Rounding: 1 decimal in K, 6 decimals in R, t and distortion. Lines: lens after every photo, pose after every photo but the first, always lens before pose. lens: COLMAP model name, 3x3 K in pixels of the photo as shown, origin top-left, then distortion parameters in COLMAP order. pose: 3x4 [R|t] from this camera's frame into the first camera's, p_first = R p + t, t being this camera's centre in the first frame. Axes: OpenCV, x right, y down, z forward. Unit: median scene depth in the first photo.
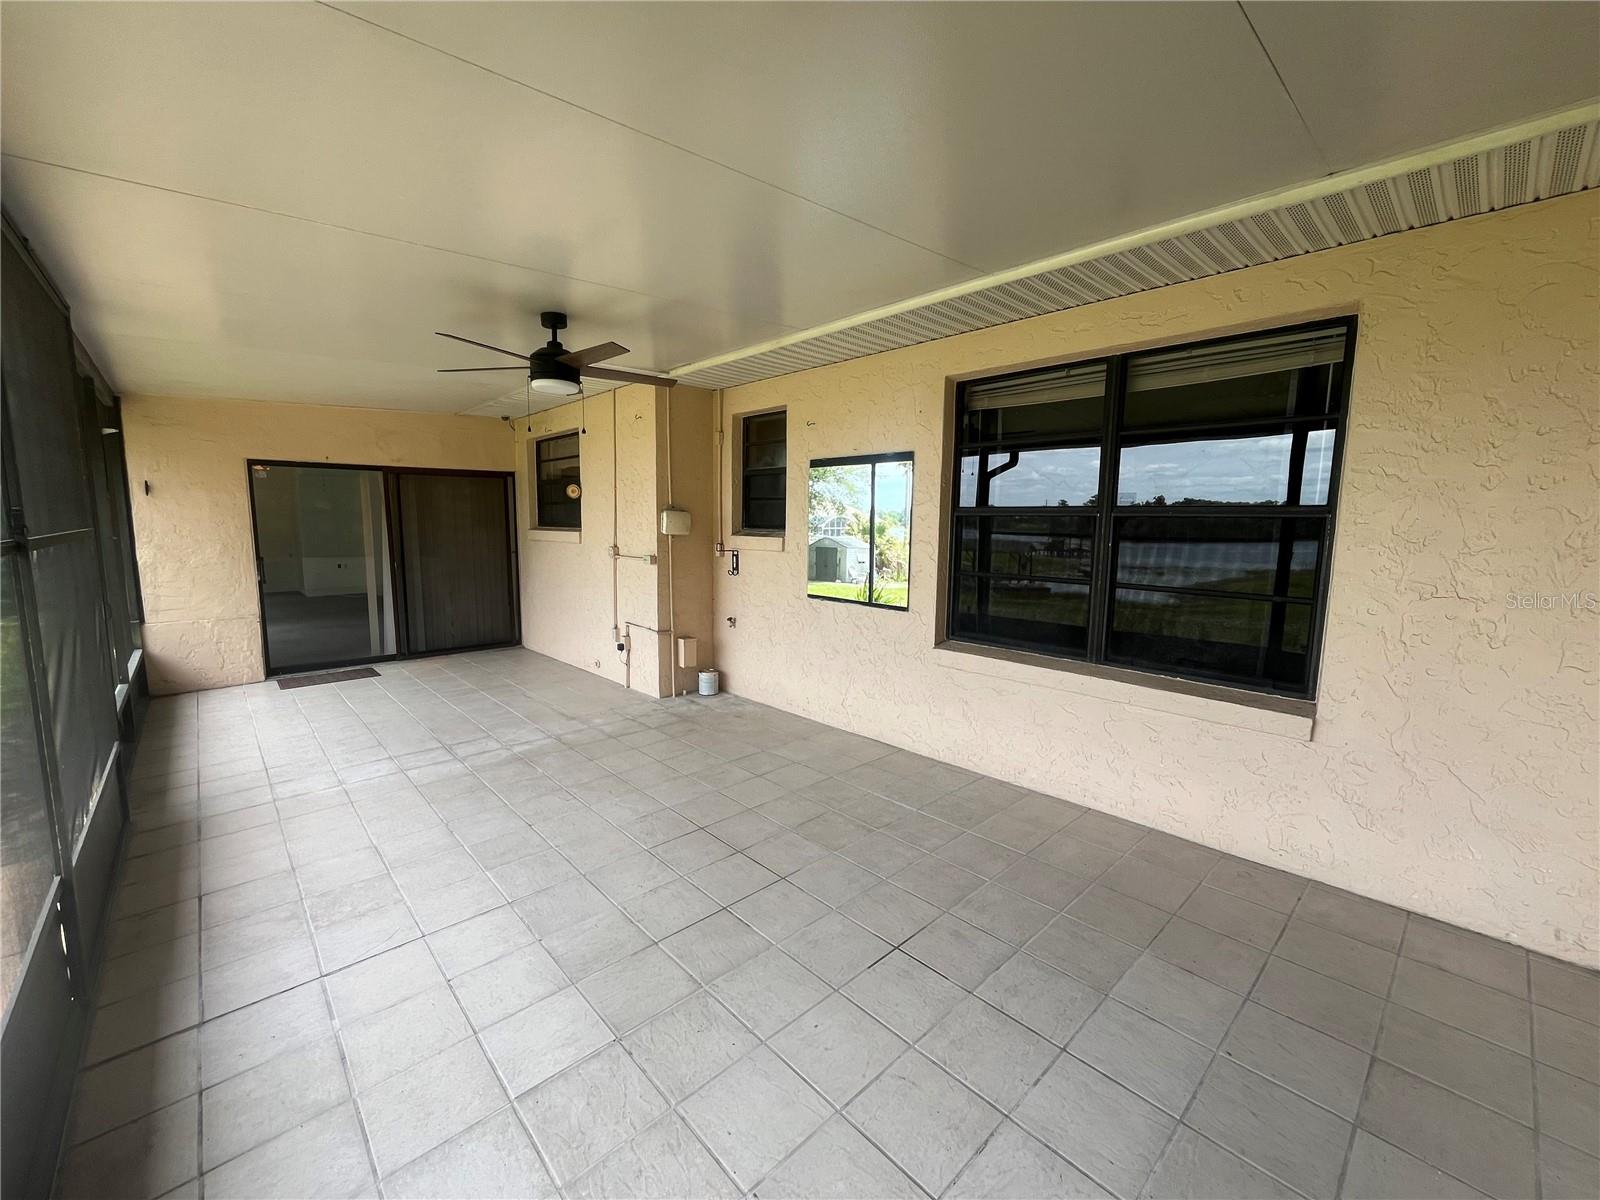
lens RADIAL K [[649.1, 0, 798.3], [0, 649.1, 599.3], [0, 0, 1]] dist [-0.003413, 0.000162]
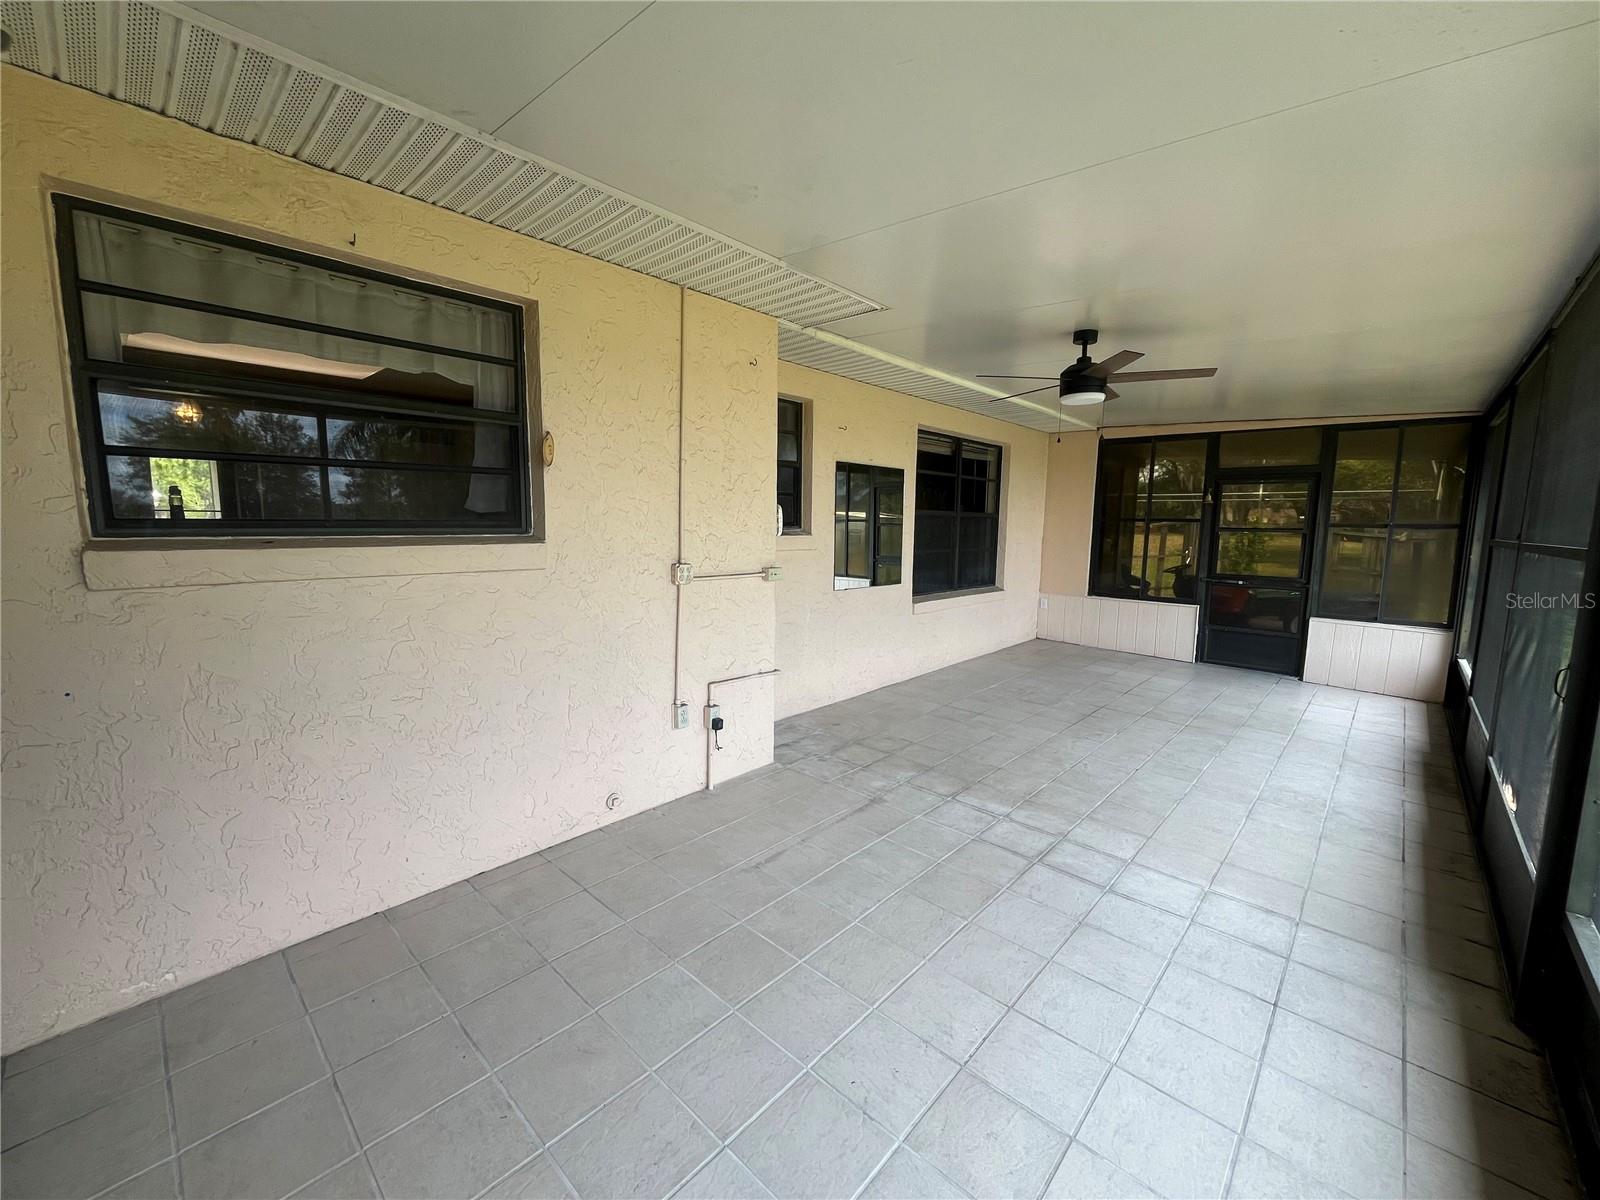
lens RADIAL K [[649.1, 0, 798.3], [0, 649.1, 599.3], [0, 0, 1]] dist [-0.003413, 0.000162]
pose [[-0.077644, -0.133110, 0.988055, -1.235592], [0.105577, 0.984377, 0.140911, -0.172161], [-0.991375, 0.115257, -0.062378, 1.345274]]
